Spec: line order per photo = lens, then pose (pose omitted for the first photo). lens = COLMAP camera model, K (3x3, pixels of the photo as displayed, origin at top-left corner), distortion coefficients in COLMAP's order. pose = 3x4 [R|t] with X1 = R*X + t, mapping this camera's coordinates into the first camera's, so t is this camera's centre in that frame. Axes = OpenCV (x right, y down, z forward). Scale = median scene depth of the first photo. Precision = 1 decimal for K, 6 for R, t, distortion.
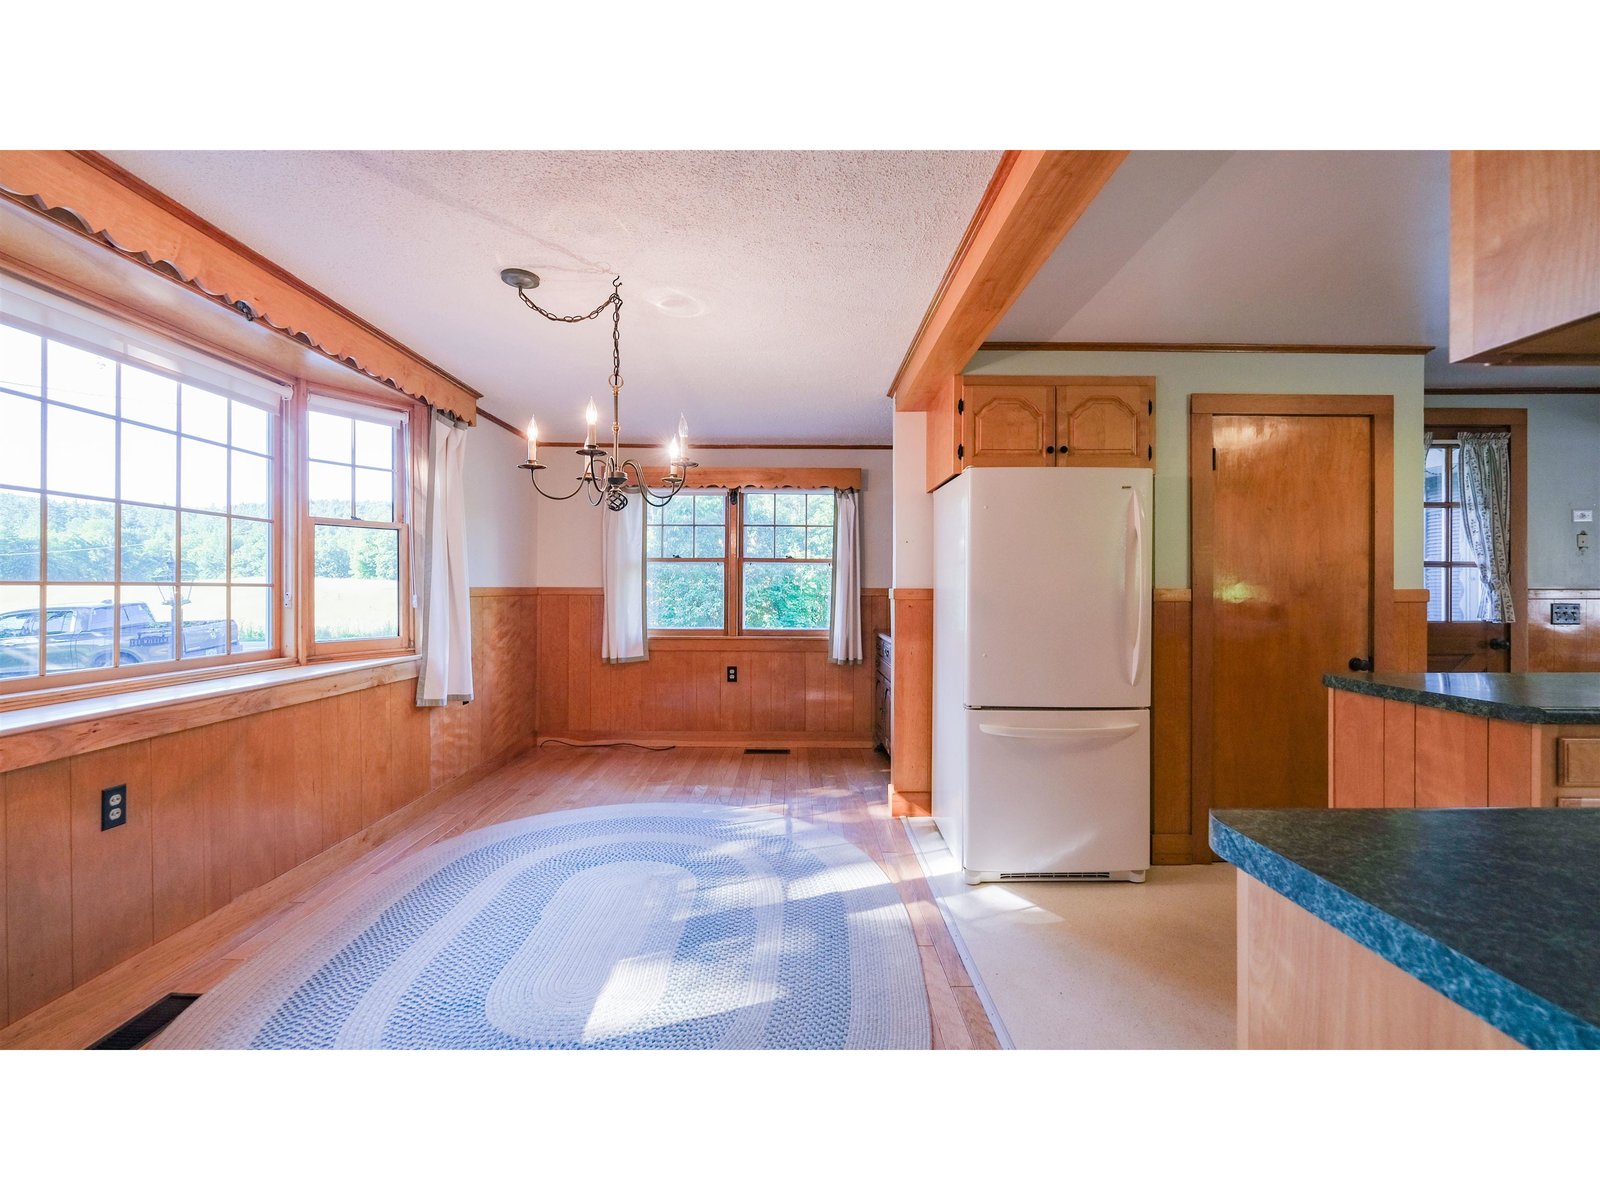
lens RADIAL K [[695.9, 0, 799.2], [0, 695.9, 592.3], [0, 0, 1]] dist [-0.001344, -0.000508]
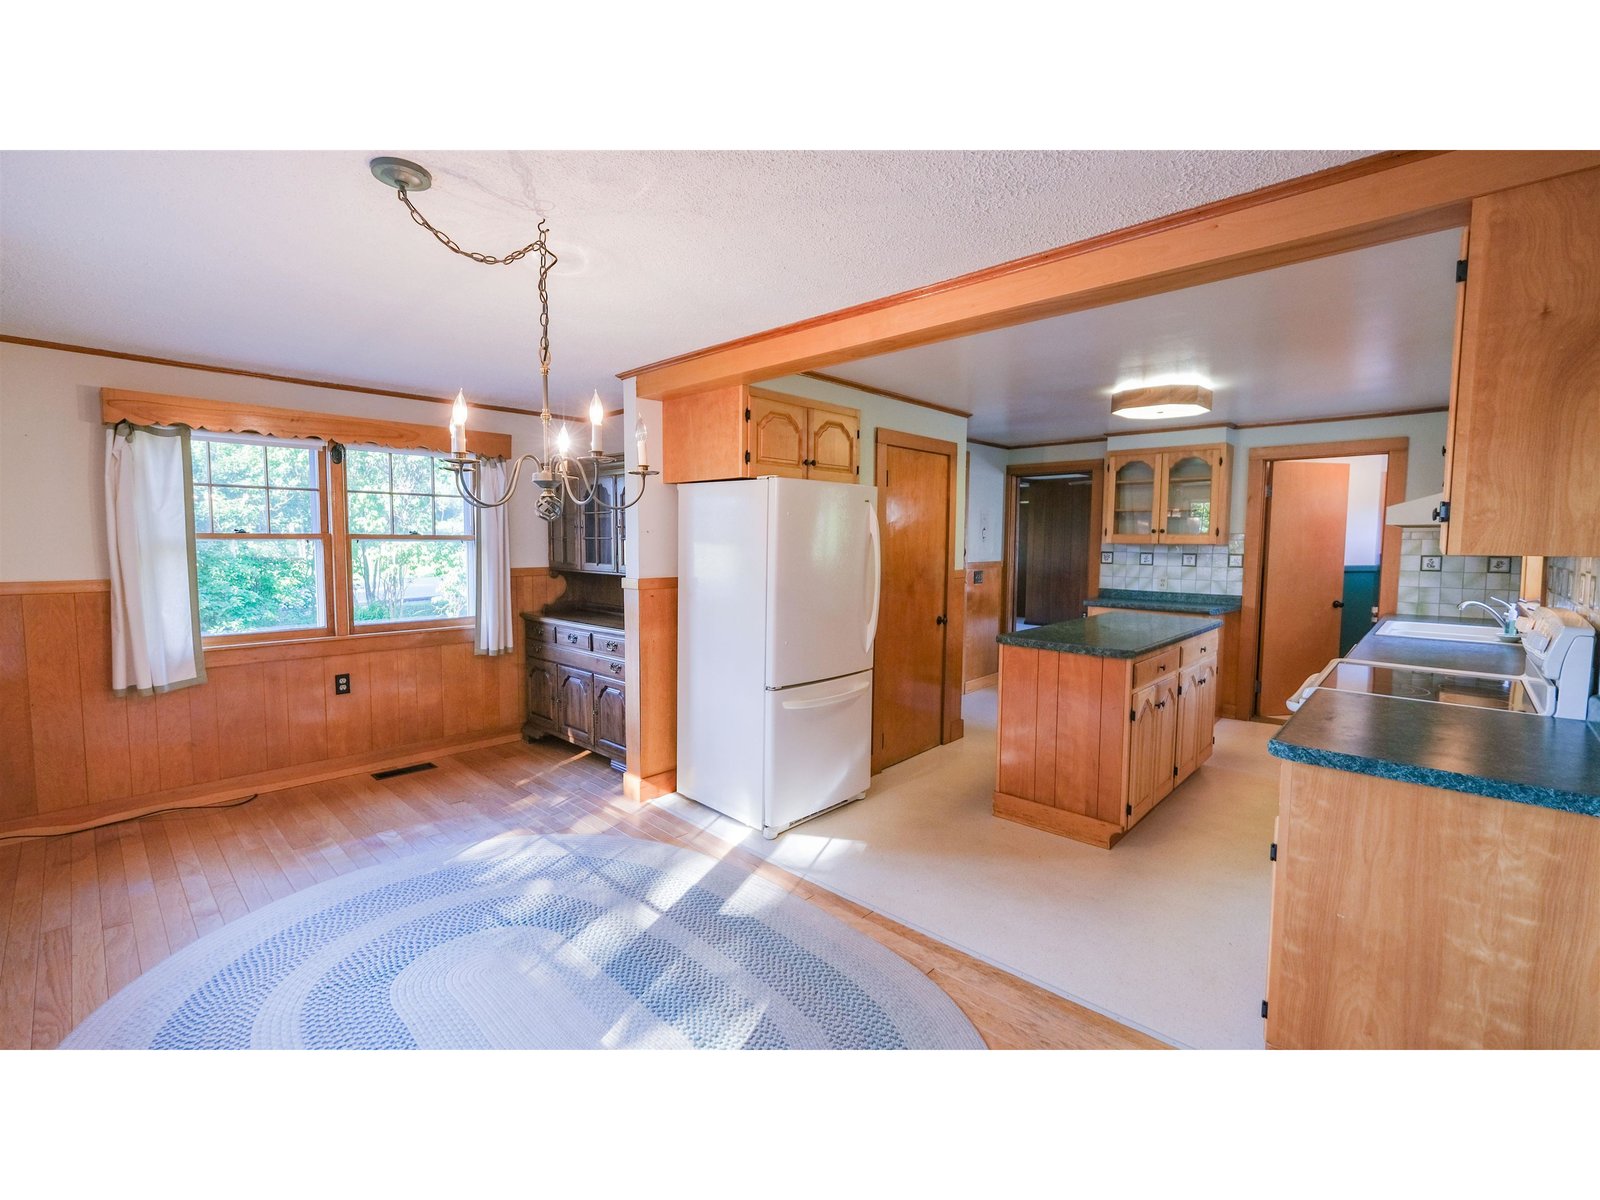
lens RADIAL K [[695.9, 0, 794.3], [0, 695.9, 592.8], [0, 0, 1]] dist [-0.001344, -0.000508]
pose [[0.697773, -0.055288, 0.714182, -0.487296], [0.000526, 0.997056, 0.076674, -0.071558], [-0.716319, -0.053125, 0.695748, 0.173655]]
